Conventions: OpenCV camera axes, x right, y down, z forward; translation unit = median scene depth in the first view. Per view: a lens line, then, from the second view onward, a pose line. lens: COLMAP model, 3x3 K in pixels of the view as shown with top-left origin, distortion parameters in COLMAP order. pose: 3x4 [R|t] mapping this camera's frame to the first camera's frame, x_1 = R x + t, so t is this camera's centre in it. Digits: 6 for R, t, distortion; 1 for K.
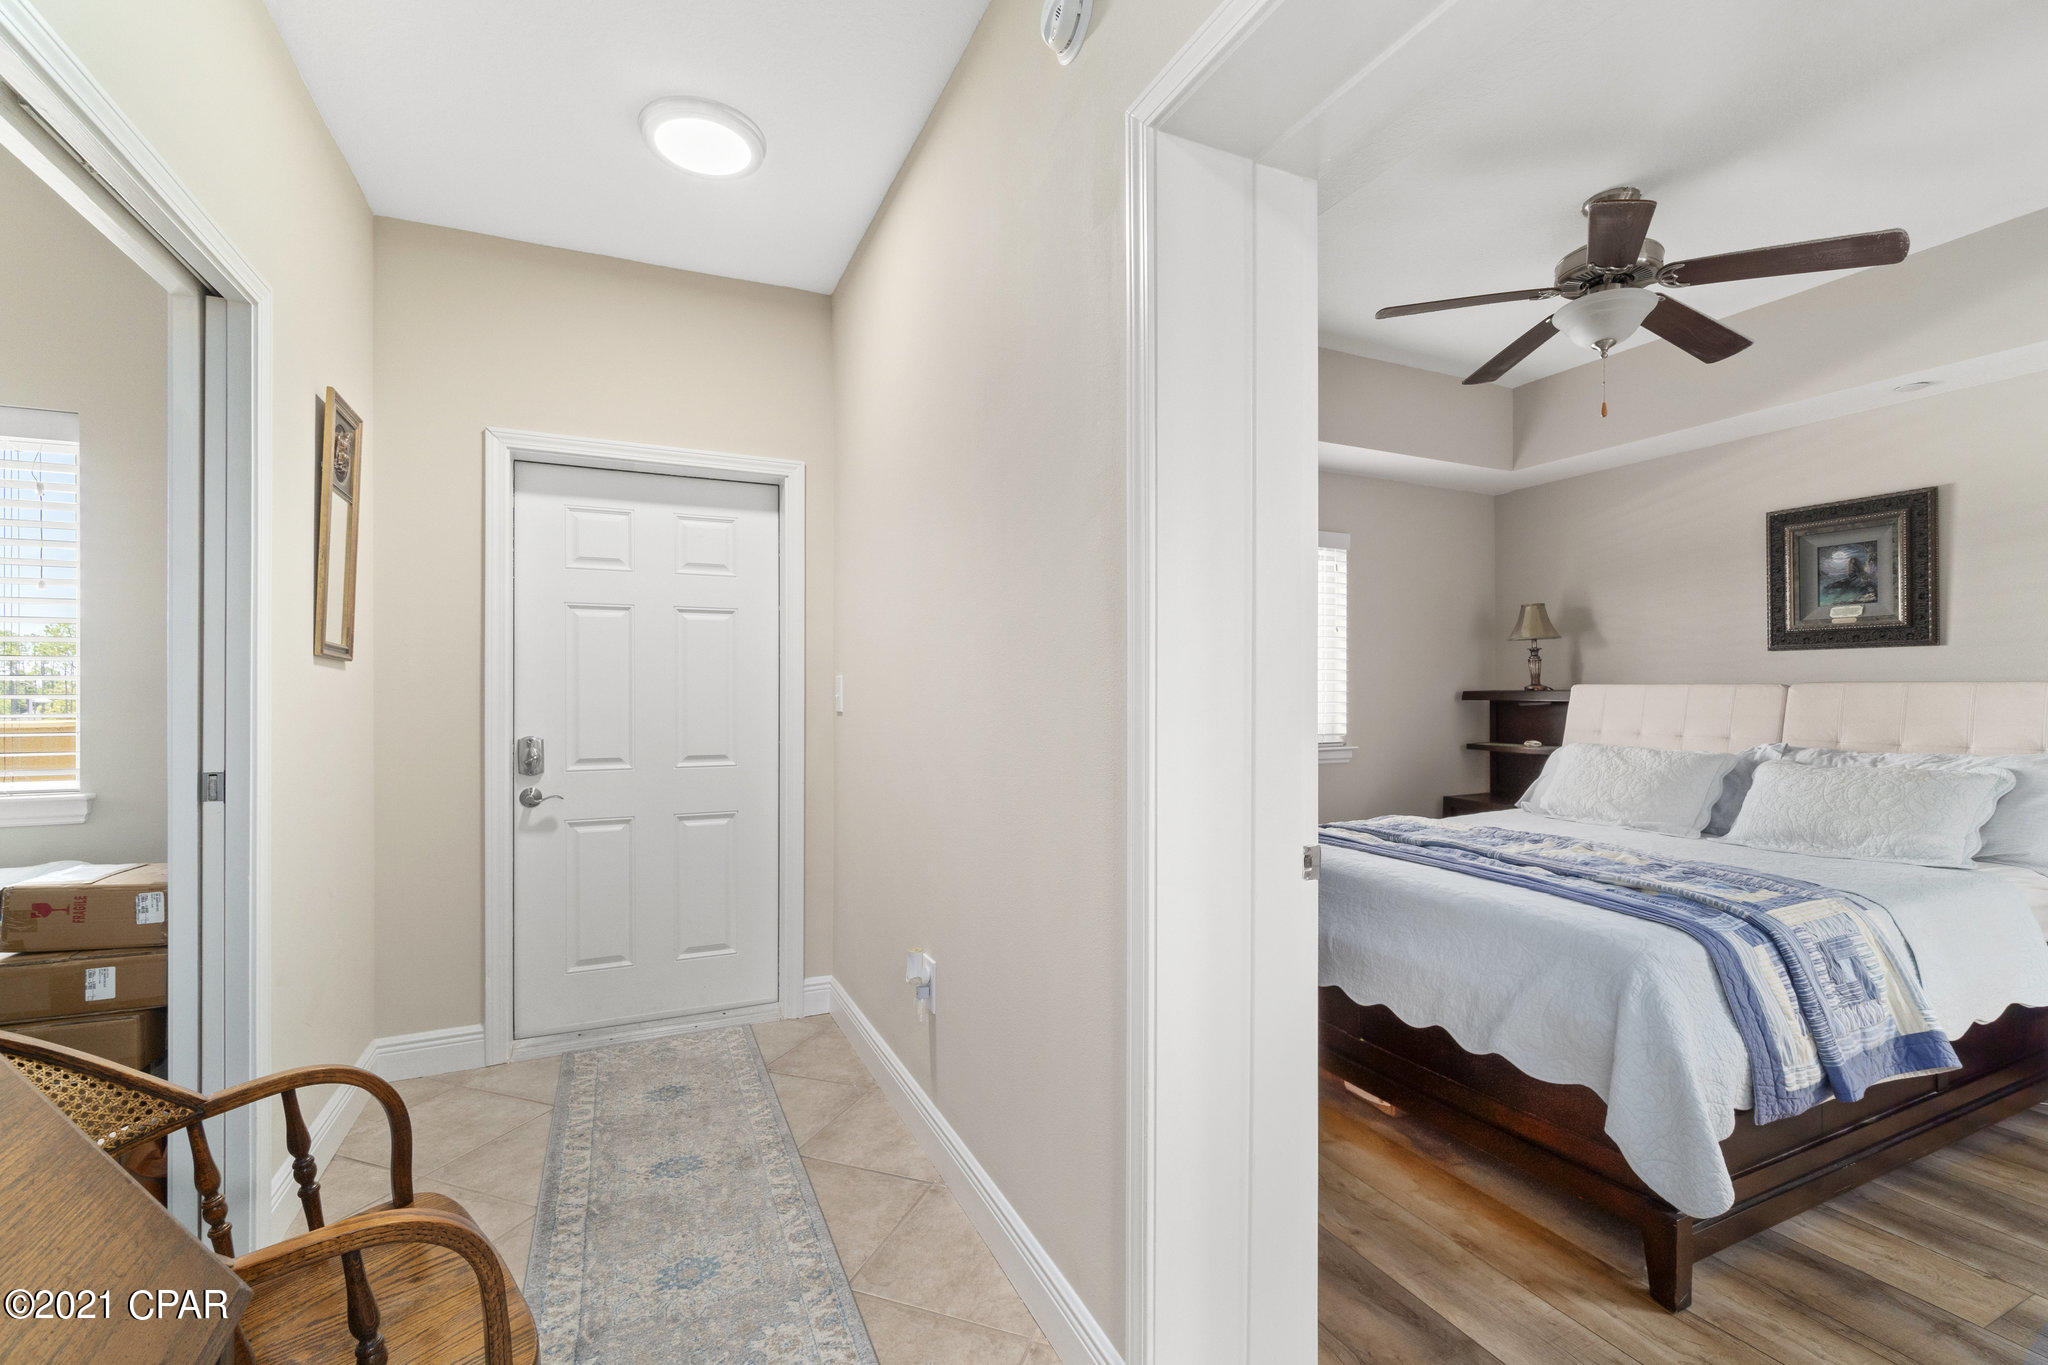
lens RADIAL K [[879.3, 0, 1022.9], [0, 879.3, 695.2], [0, 0, 1]] dist [-0.004724, 0.001881]
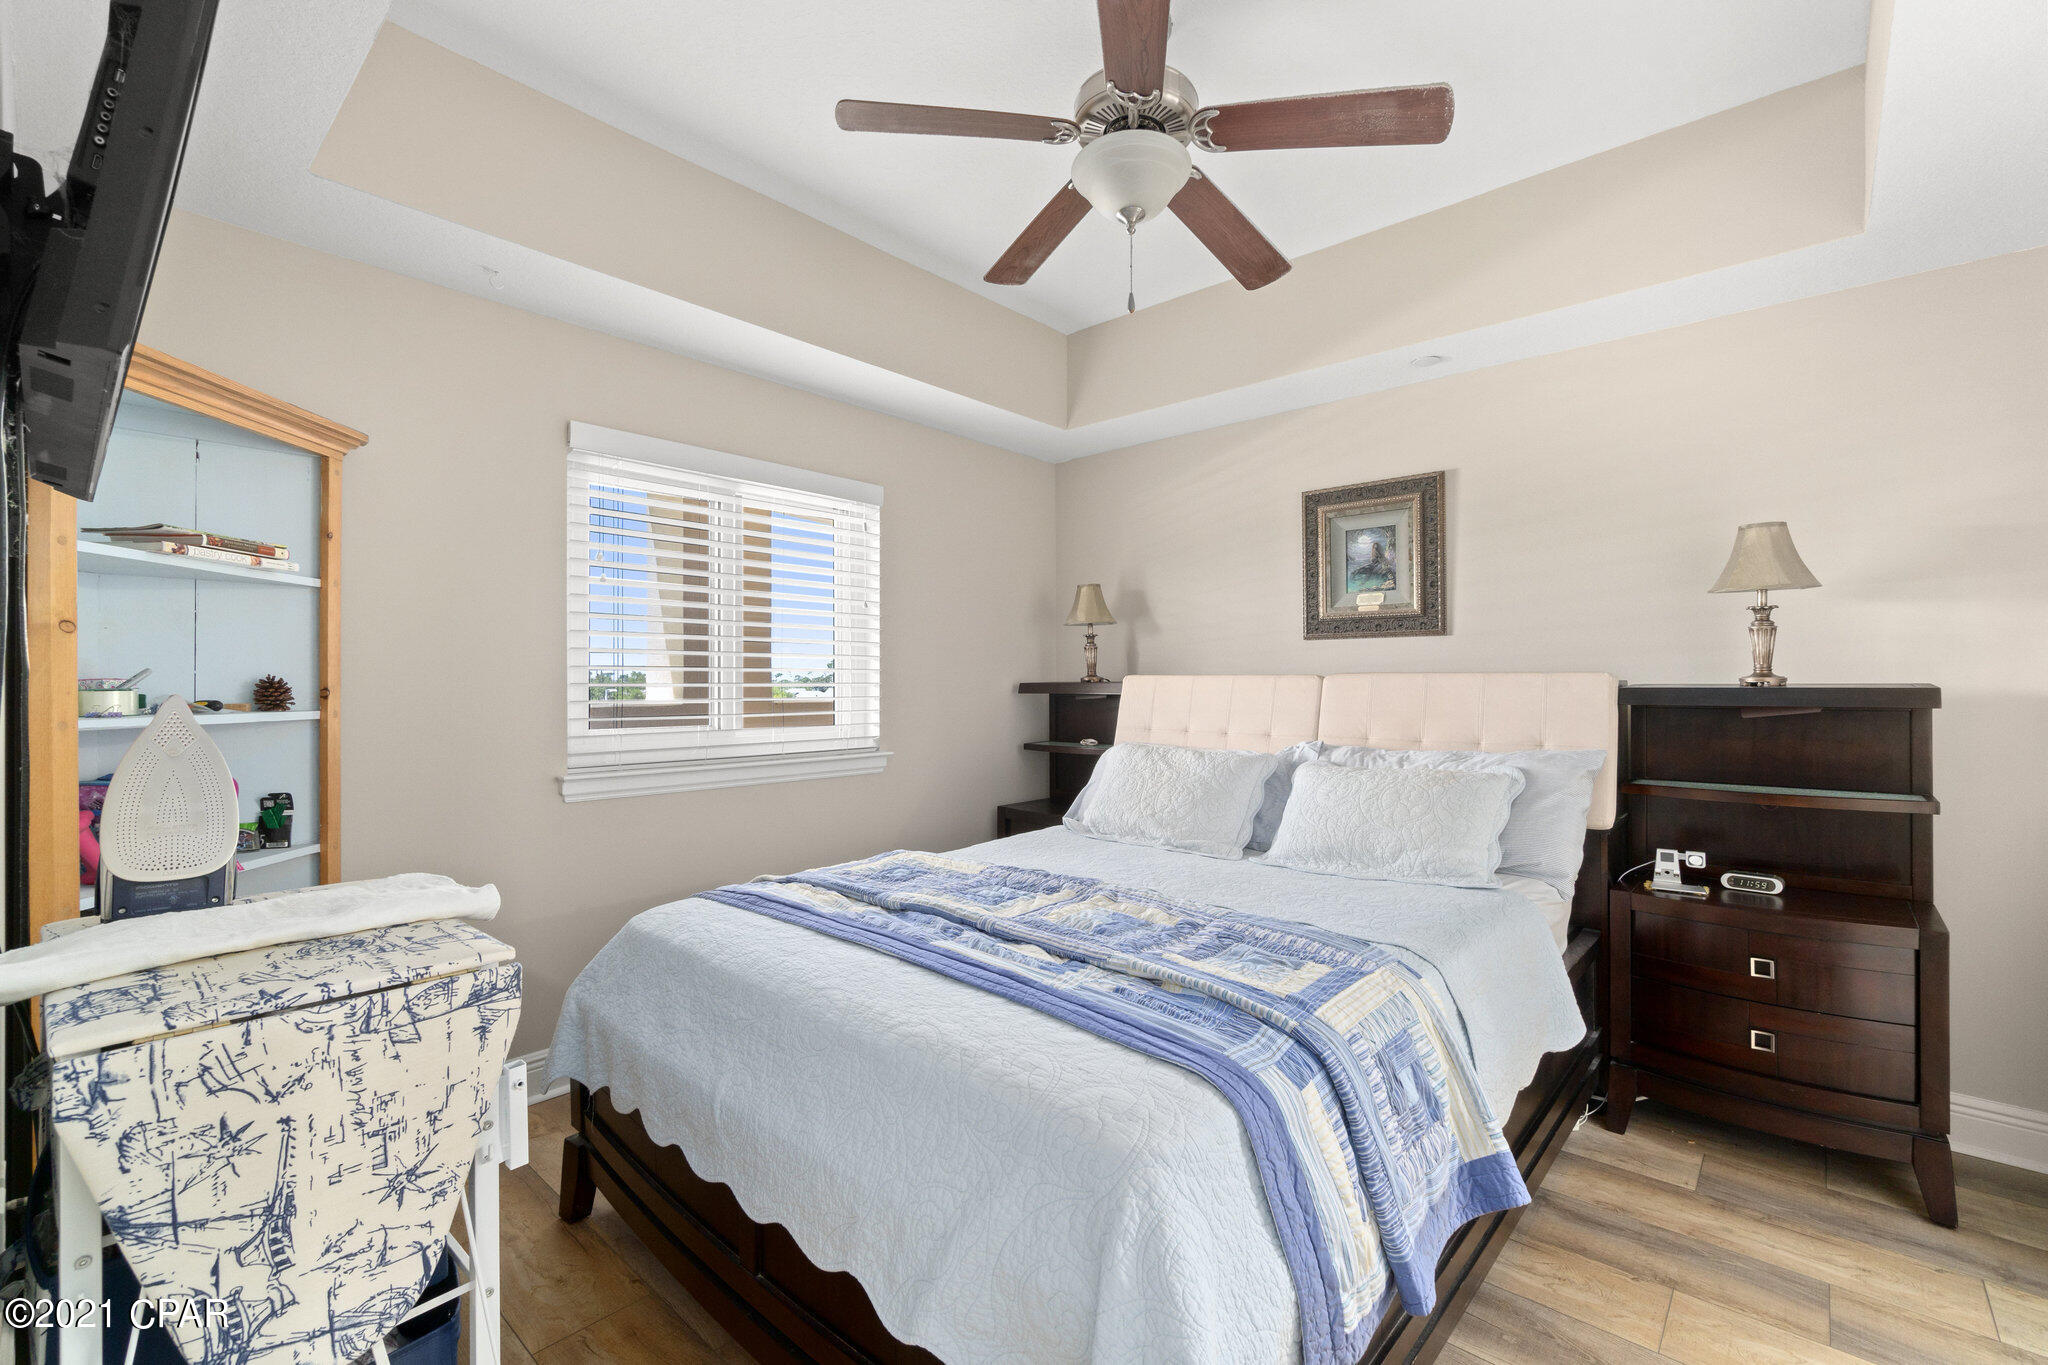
lens RADIAL K [[879.3, 0, 1014.6], [0, 879.3, 683.9], [0, 0, 1]] dist [-0.004724, 0.001881]
pose [[0.923382, 0.000238, 0.383882, 0.282121], [0.001594, 0.999989, -0.004454, 0.000124], [-0.383879, 0.004724, 0.923372, 0.348314]]
